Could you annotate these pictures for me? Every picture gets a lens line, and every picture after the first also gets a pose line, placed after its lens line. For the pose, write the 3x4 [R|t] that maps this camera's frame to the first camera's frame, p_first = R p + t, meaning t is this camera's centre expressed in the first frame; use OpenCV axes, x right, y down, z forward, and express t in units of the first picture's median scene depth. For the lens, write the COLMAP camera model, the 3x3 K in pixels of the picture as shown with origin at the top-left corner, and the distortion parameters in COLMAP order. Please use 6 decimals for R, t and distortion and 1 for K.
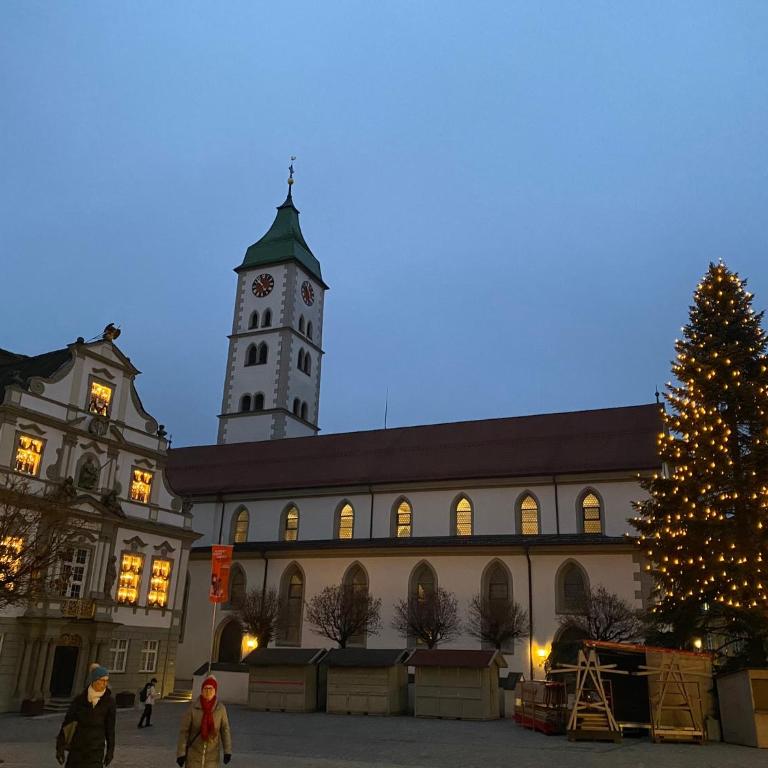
lens RADIAL K [[775.9, 0, 384.0], [0, 775.9, 384.0], [0, 0, 1]] dist [0.056678, -0.014908]
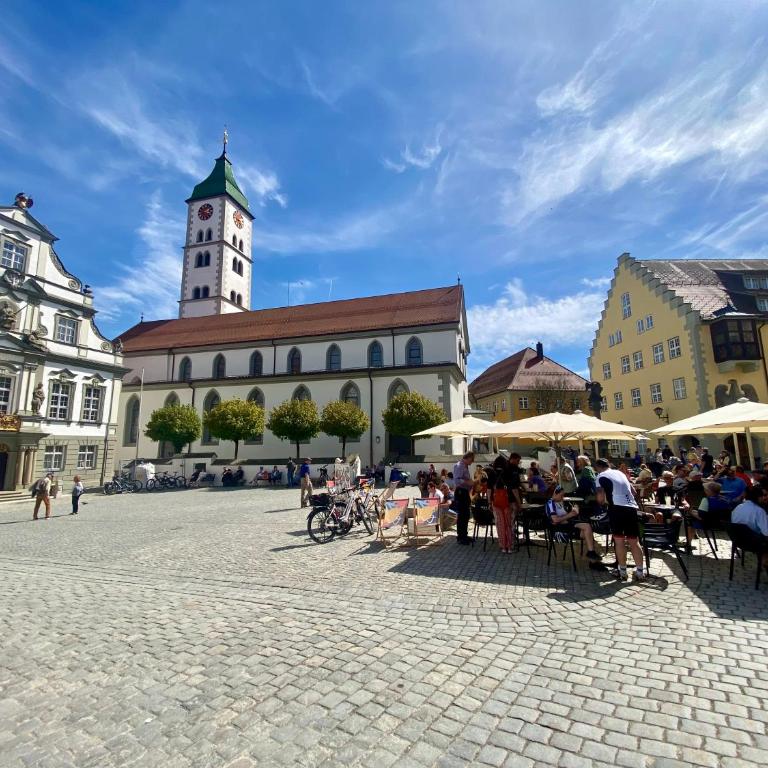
lens RADIAL K [[408.3, 0, 384.0], [0, 408.3, 384.0], [0, 0, 1]] dist [0.031915, -0.031469]
pose [[0.987360, -0.021085, 0.157088, 0.087755], [-0.008016, 0.983200, 0.182355, 0.087372], [-0.158294, -0.181310, 0.970603, 0.245698]]
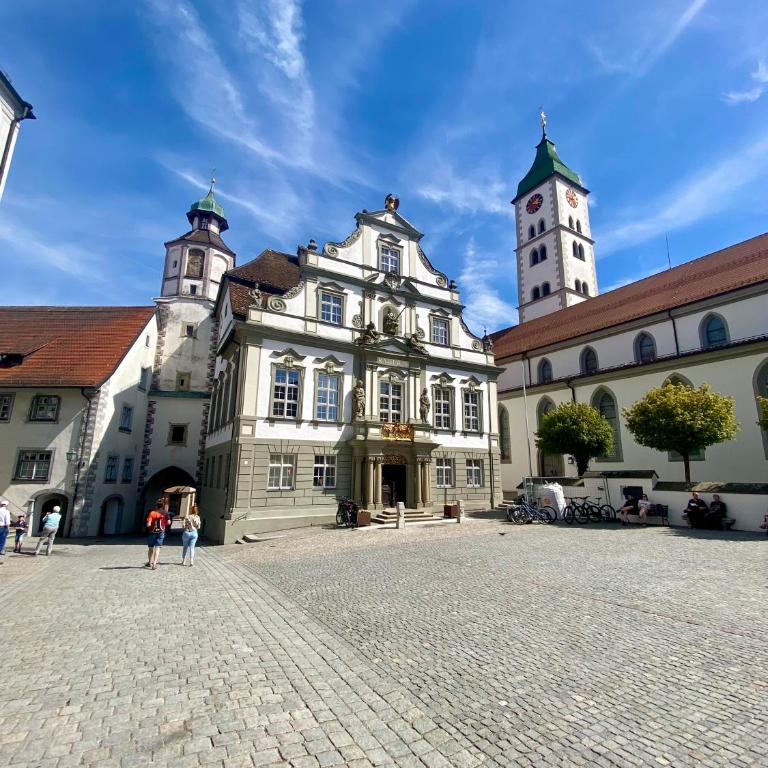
lens RADIAL K [[408.3, 0, 384.0], [0, 408.3, 384.0], [0, 0, 1]] dist [0.031915, -0.031469]
pose [[0.832015, -0.142640, -0.536101, -0.067806], [0.200986, 0.978232, 0.051649, 0.154672], [0.517064, -0.150721, 0.842572, 0.425711]]
